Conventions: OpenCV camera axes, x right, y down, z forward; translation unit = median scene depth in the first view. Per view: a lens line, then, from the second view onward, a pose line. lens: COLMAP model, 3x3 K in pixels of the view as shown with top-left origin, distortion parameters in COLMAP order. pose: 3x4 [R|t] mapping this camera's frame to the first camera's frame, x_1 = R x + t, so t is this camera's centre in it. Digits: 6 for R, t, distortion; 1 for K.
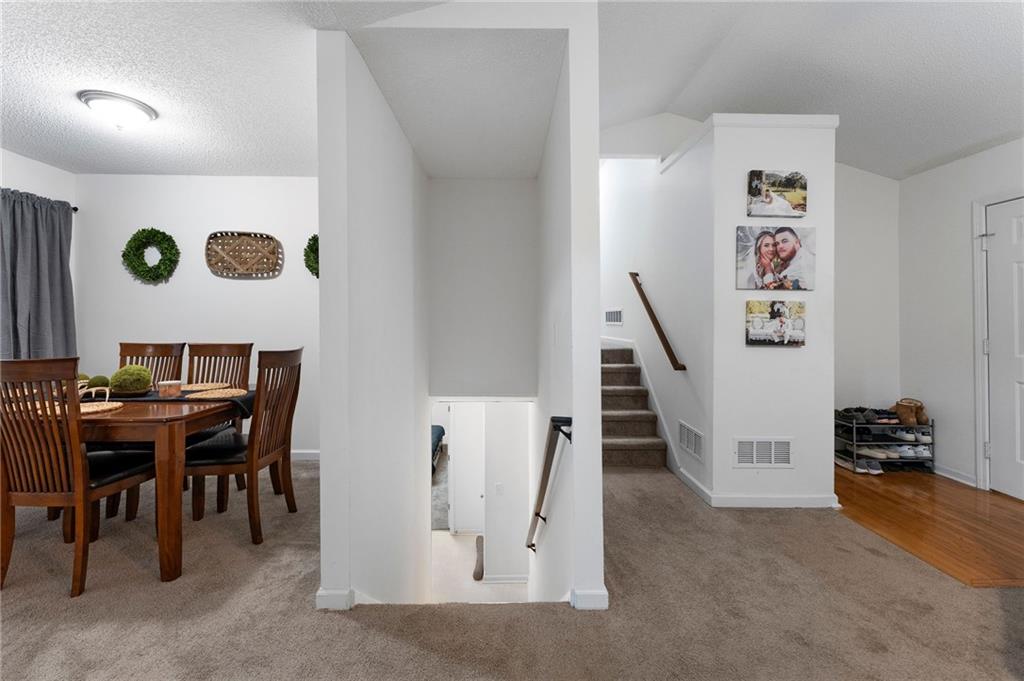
lens RADIAL K [[407.2, 0, 507.9], [0, 407.2, 332.1], [0, 0, 1]] dist [-0.001661, -0.000085]
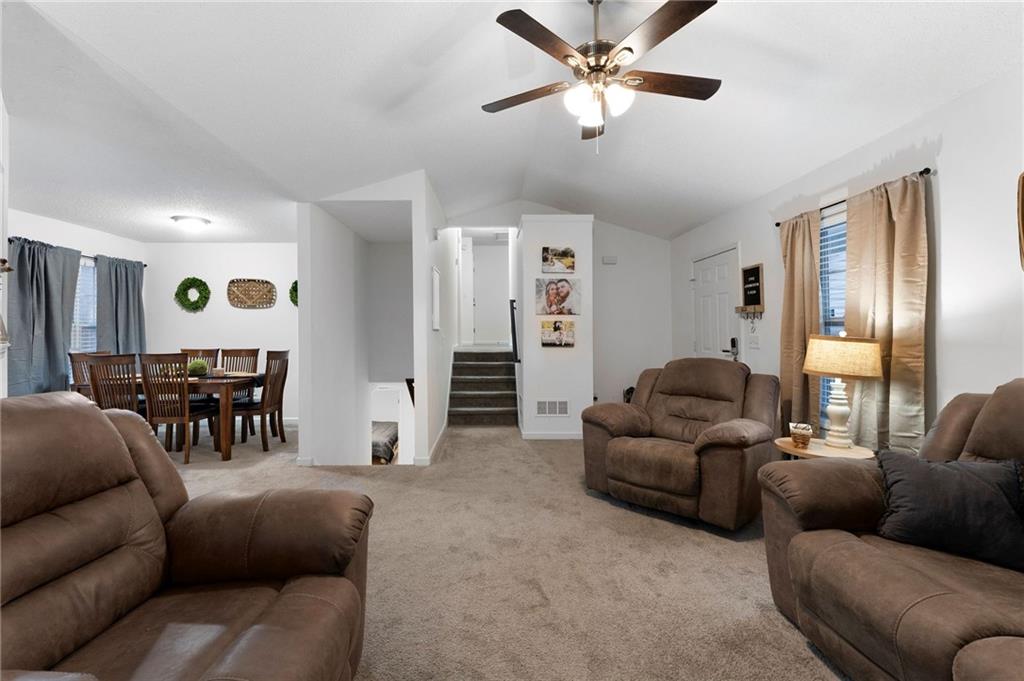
lens RADIAL K [[428.9, 0, 496.2], [0, 428.9, 334.5], [0, 0, 1]] dist [-0.000099, -0.000036]
pose [[0.999928, -0.009779, -0.006985, 0.339939], [0.009623, 0.999710, -0.022058, 0.016892], [0.007198, 0.021989, 0.999732, -0.713538]]
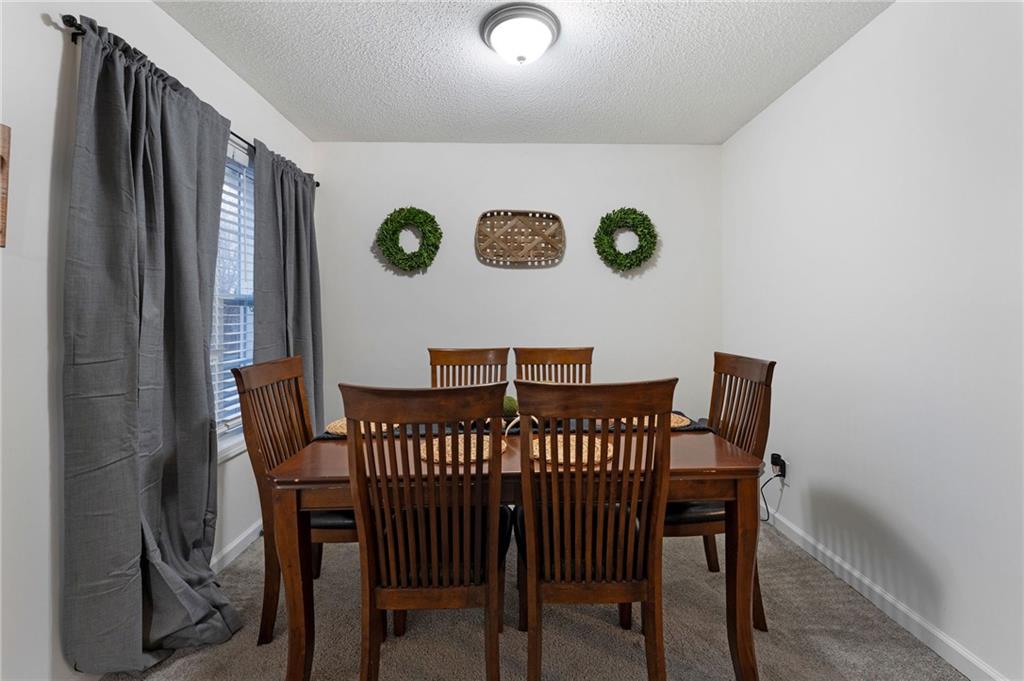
lens RADIAL K [[414.6, 0, 512.9], [0, 414.6, 320.6], [0, 0, 1]] dist [0.000302, 0.000119]
pose [[0.999942, -0.010067, 0.003774, -0.736001], [0.010135, 0.999774, -0.018680, -0.009887], [-0.003585, 0.018718, 0.999818, 0.183750]]
